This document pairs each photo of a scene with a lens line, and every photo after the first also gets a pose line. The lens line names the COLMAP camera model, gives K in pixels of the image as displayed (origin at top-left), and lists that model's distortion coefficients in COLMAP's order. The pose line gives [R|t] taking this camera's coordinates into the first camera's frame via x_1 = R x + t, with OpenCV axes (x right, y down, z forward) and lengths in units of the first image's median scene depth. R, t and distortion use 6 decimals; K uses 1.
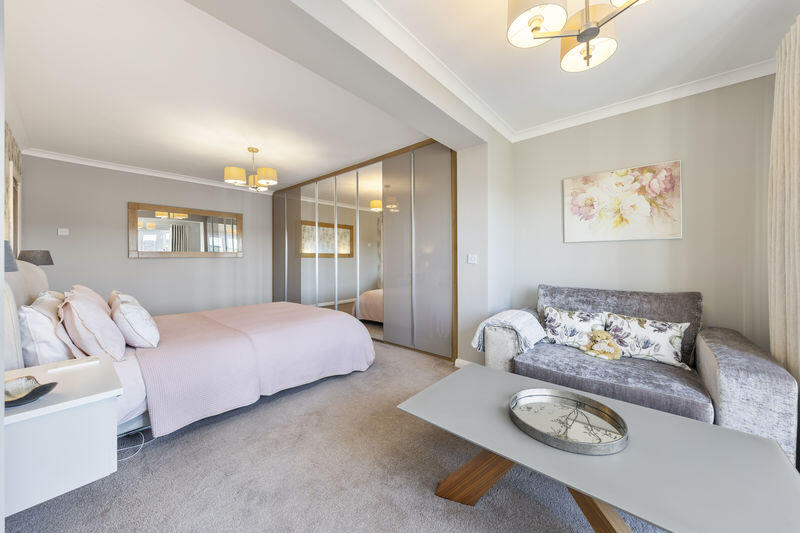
lens RADIAL K [[284.6, 0, 401.1], [0, 284.6, 261.3], [0, 0, 1]] dist [-0.000421, 0.000004]
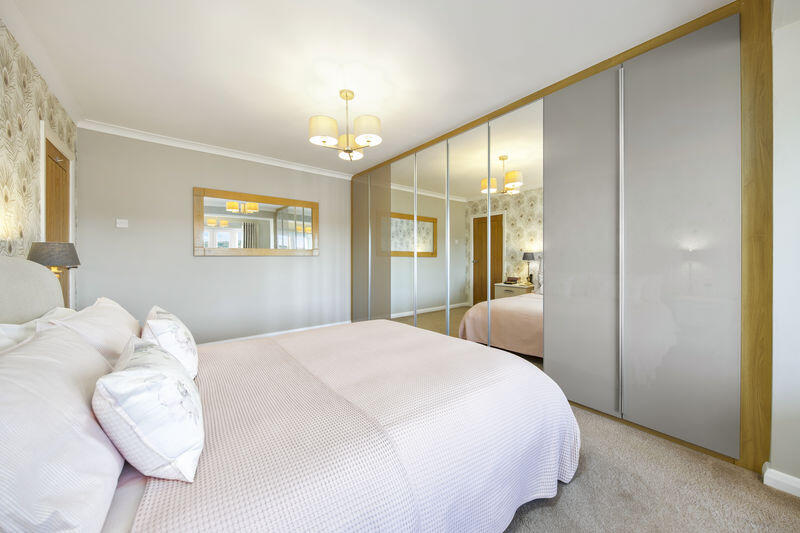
lens RADIAL K [[284.6, 0, 399.8], [0, 284.6, 264.5], [0, 0, 1]] dist [-0.000421, 0.000004]
pose [[0.983558, 0.007343, -0.180444, -0.178389], [-0.005299, 0.999916, 0.011810, -0.000106], [0.180516, -0.010660, 0.983514, 0.234212]]
